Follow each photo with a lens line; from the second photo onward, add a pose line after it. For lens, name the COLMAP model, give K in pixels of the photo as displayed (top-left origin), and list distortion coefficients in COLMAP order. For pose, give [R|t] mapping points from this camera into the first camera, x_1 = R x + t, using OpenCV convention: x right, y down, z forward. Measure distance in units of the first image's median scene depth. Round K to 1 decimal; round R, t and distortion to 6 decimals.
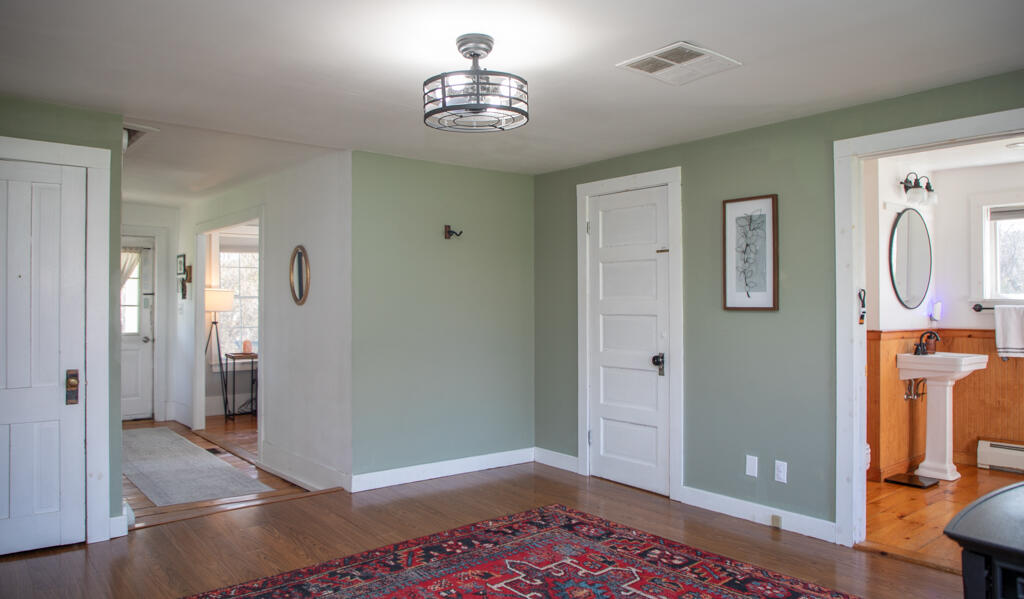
lens RADIAL K [[696.0, 0, 544.0], [0, 696.0, 297.0], [0, 0, 1]] dist [-0.057945, -0.000722]
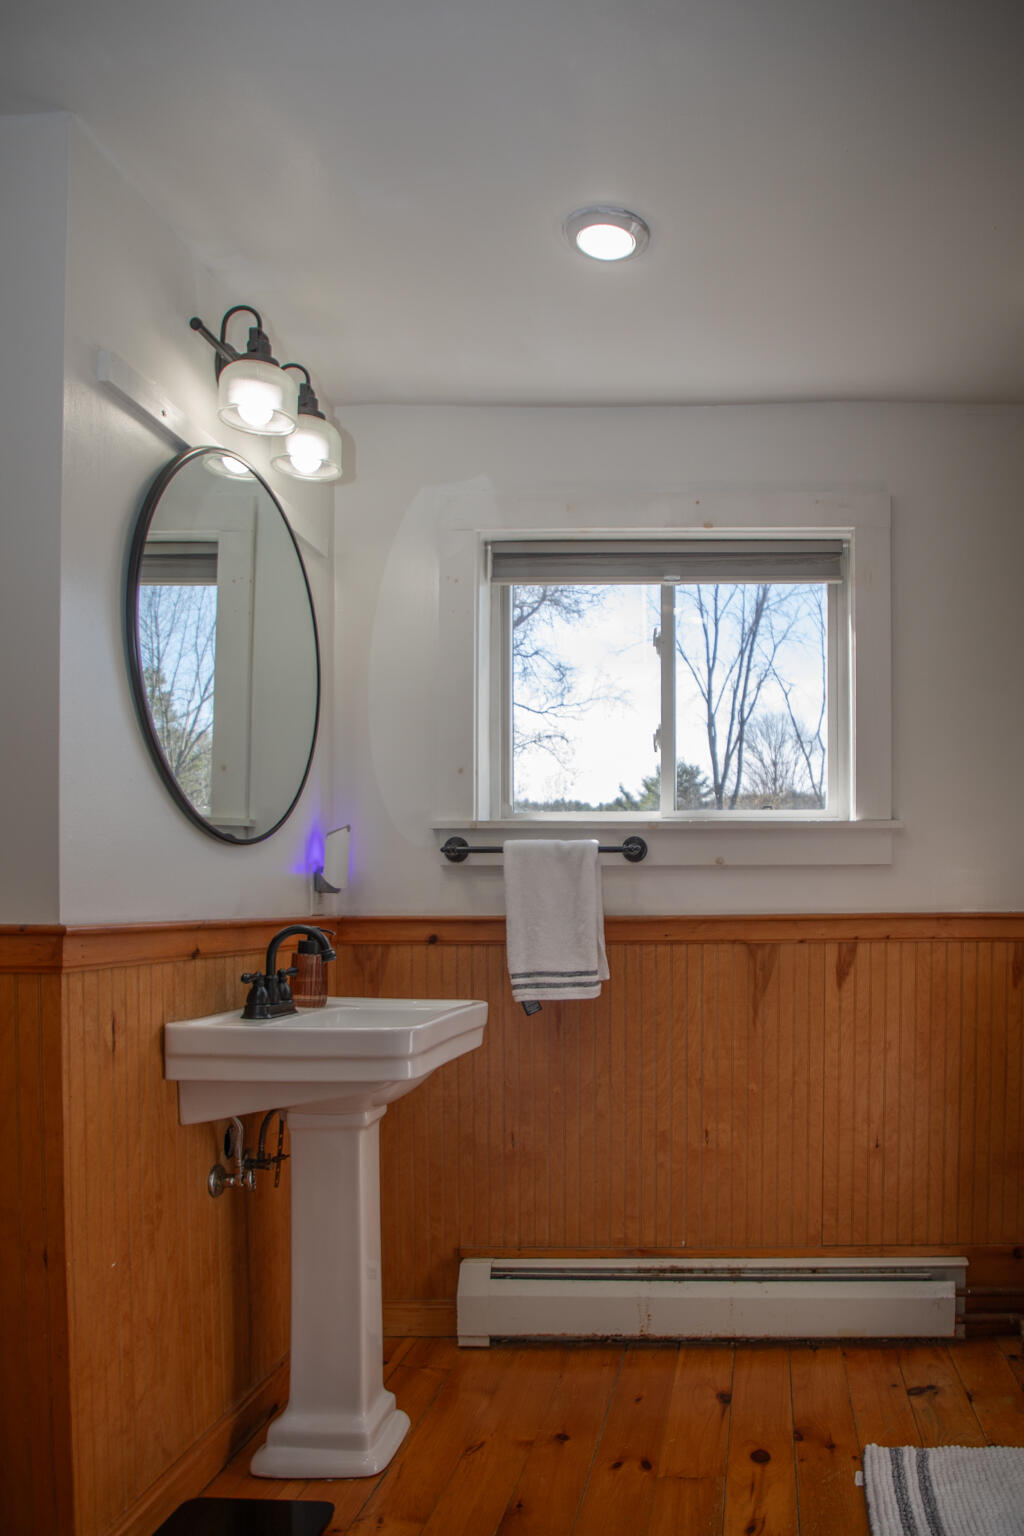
lens RADIAL K [[1033.5, 0, 512.0], [0, 1033.5, 768.0], [0, 0, 1]] dist [-0.079235, 0.042703]
pose [[0.807241, 0.063150, 0.586834, 0.381172], [0.000779, 0.994145, -0.108052, 0.031190], [-0.590221, 0.087681, 0.802466, 0.605447]]
